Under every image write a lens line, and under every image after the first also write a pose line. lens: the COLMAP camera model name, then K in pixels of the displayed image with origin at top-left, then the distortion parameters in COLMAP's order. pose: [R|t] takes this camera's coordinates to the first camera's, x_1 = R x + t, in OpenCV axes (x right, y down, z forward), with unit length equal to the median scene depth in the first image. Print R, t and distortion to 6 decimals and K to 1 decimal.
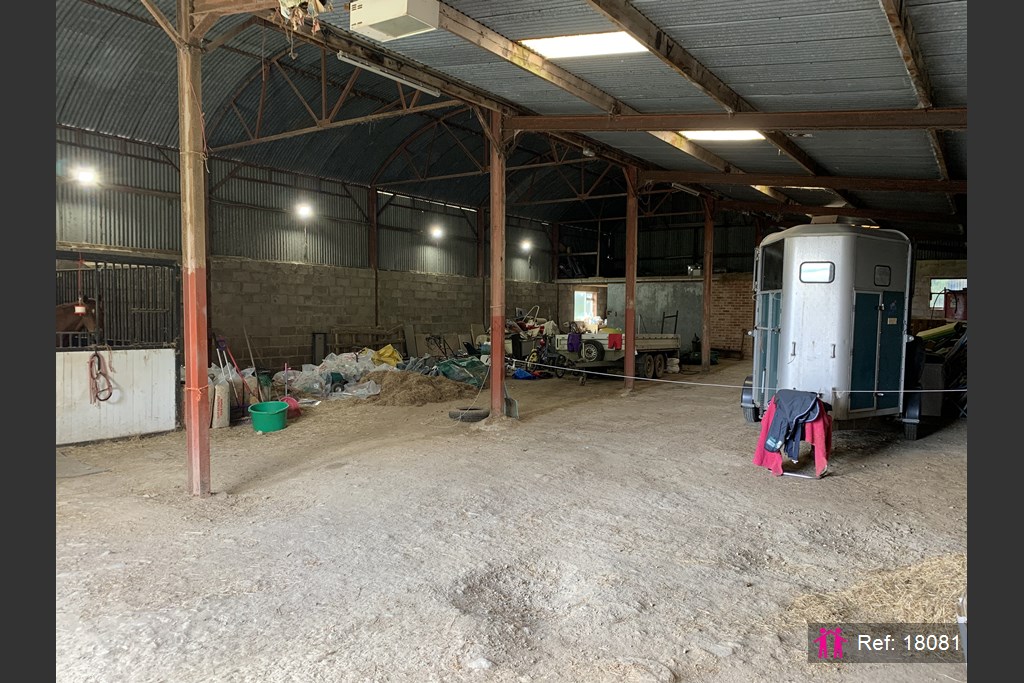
lens RADIAL K [[687.0, 0, 512.0], [0, 687.0, 341.5], [0, 0, 1]] dist [0.001746, 0.001418]
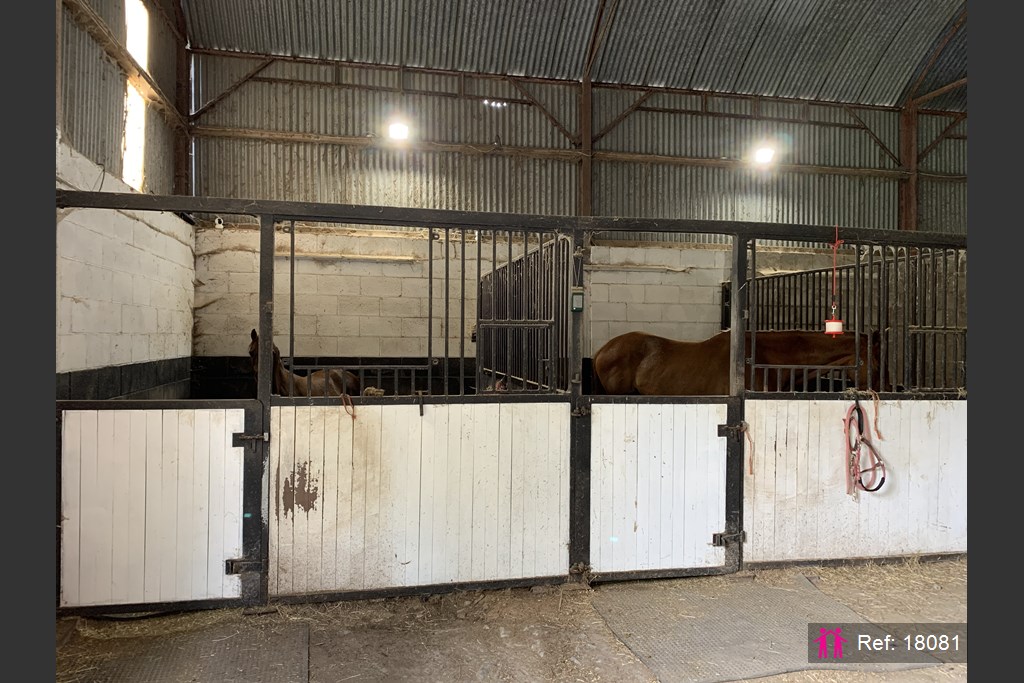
lens RADIAL K [[687.0, 0, 512.0], [0, 687.0, 341.5], [0, 0, 1]] dist [0.001746, 0.001418]
pose [[0.721631, -0.001746, -0.692275, -0.396783], [-0.031853, 0.998854, -0.035724, -0.005103], [0.691544, 0.047831, 0.720749, 0.374288]]
